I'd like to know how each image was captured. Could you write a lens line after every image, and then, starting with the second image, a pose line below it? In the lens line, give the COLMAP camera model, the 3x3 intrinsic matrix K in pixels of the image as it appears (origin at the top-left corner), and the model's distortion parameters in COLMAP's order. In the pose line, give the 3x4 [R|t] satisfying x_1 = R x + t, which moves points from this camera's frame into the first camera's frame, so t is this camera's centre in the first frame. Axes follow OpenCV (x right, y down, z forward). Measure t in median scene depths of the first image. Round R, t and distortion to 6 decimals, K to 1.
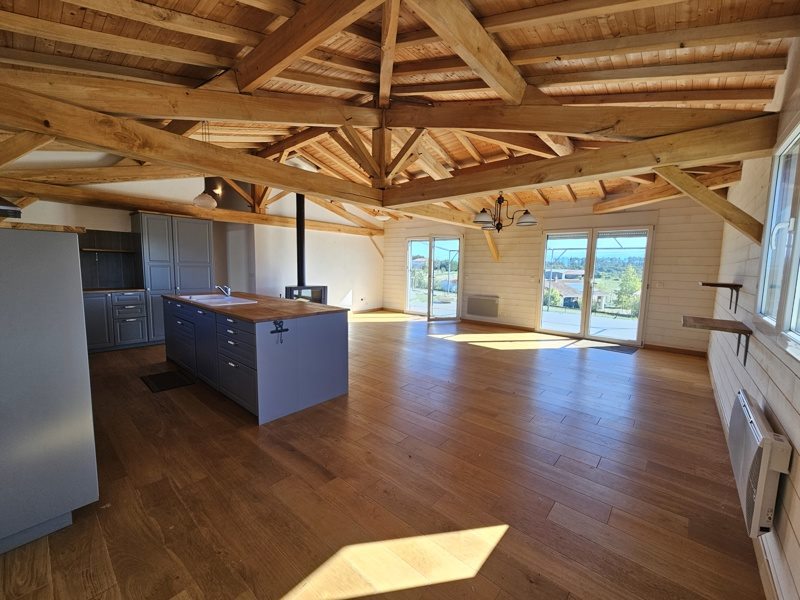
lens RADIAL K [[327.0, 0, 400.0], [0, 327.0, 300.0], [0, 0, 1]] dist [0.000568, 0.000102]
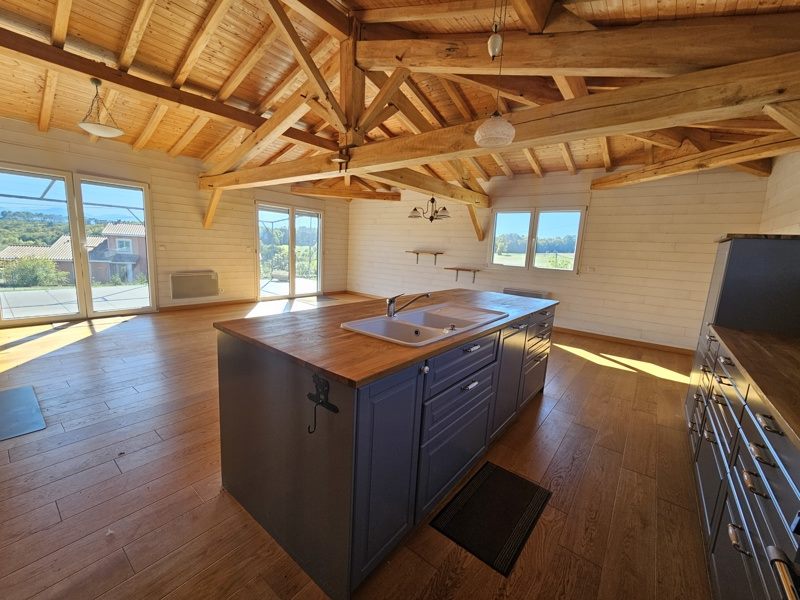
lens RADIAL K [[327.0, 0, 400.0], [0, 327.0, 300.0], [0, 0, 1]] dist [0.000568, 0.000102]
pose [[-0.043545, -0.181097, 0.982501, -0.579895], [0.054780, 0.981521, 0.183344, -0.066318], [-0.997549, 0.061805, -0.032819, 0.564726]]
